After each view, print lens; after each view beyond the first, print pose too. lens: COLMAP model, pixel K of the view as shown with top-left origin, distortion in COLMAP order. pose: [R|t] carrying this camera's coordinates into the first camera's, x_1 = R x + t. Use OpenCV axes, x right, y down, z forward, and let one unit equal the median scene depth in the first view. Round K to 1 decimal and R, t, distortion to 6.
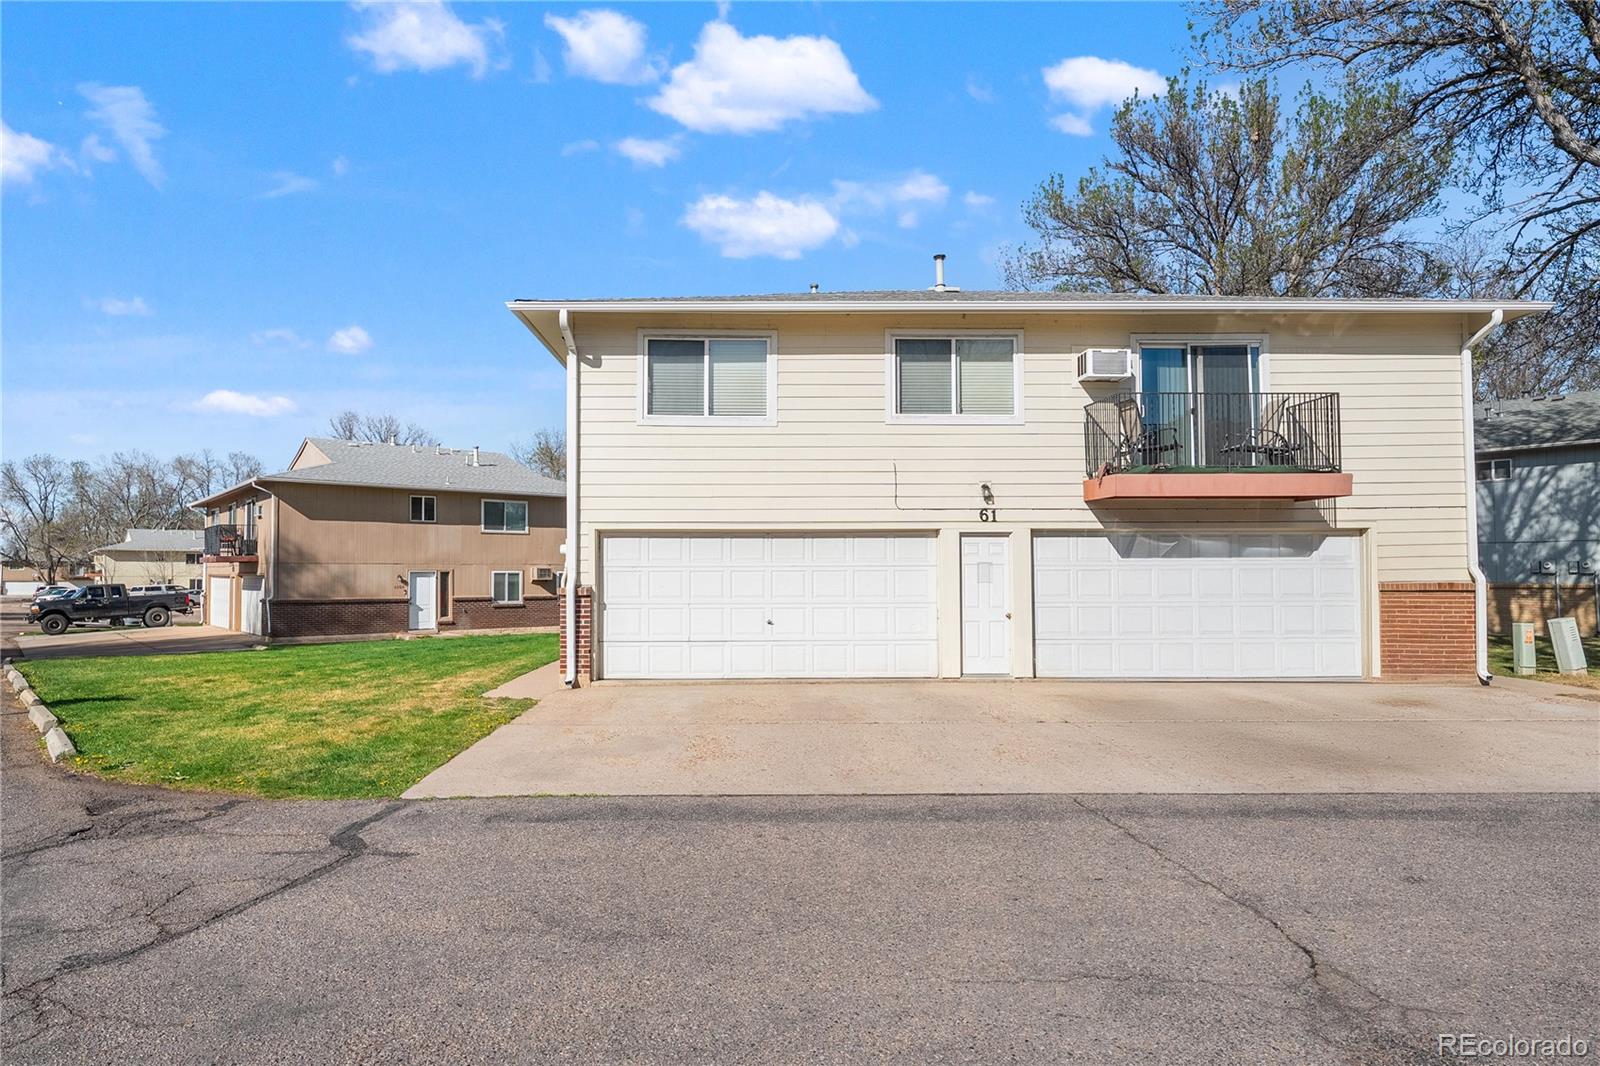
lens RADIAL K [[872.5, 0, 786.2], [0, 872.5, 576.4], [0, 0, 1]] dist [-0.004449, 0.000794]
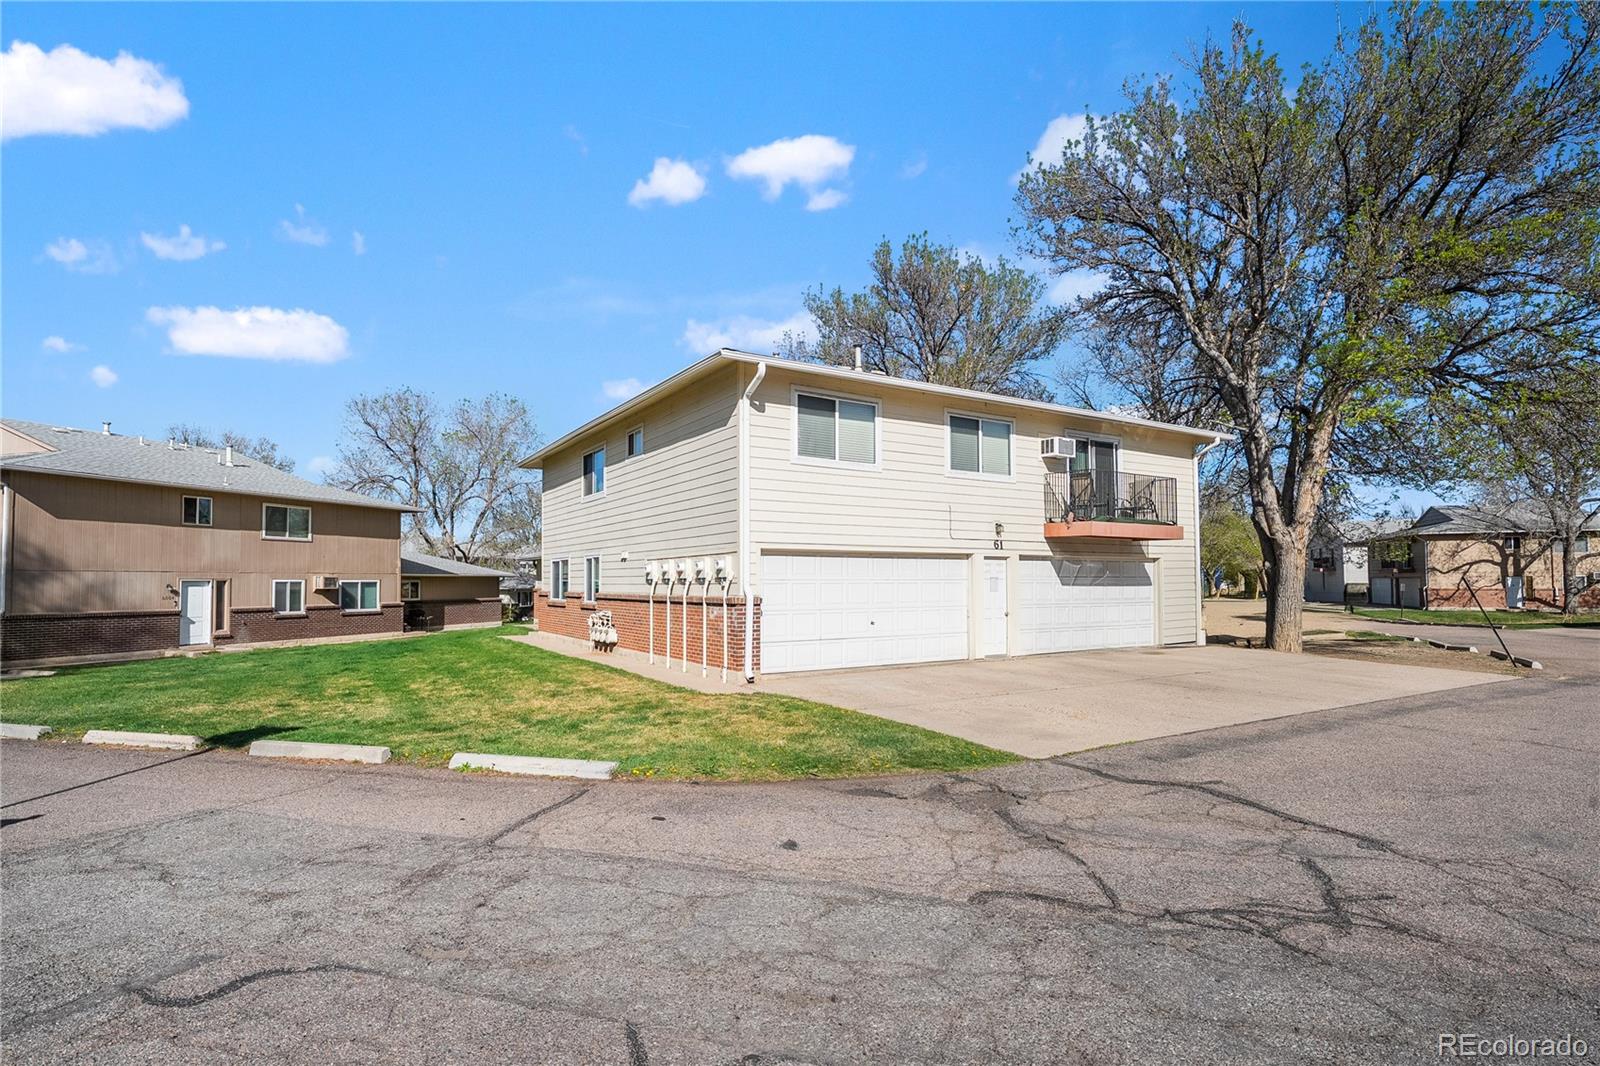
lens RADIAL K [[743.1, 0, 775.6], [0, 743.1, 580.6], [0, 0, 1]] dist [-0.000947, 0.000629]
pose [[0.877608, 0.002305, 0.479373, -0.670472], [-0.000313, 0.999991, -0.004237, -0.005809], [-0.479378, 0.003569, 0.877601, 0.100969]]
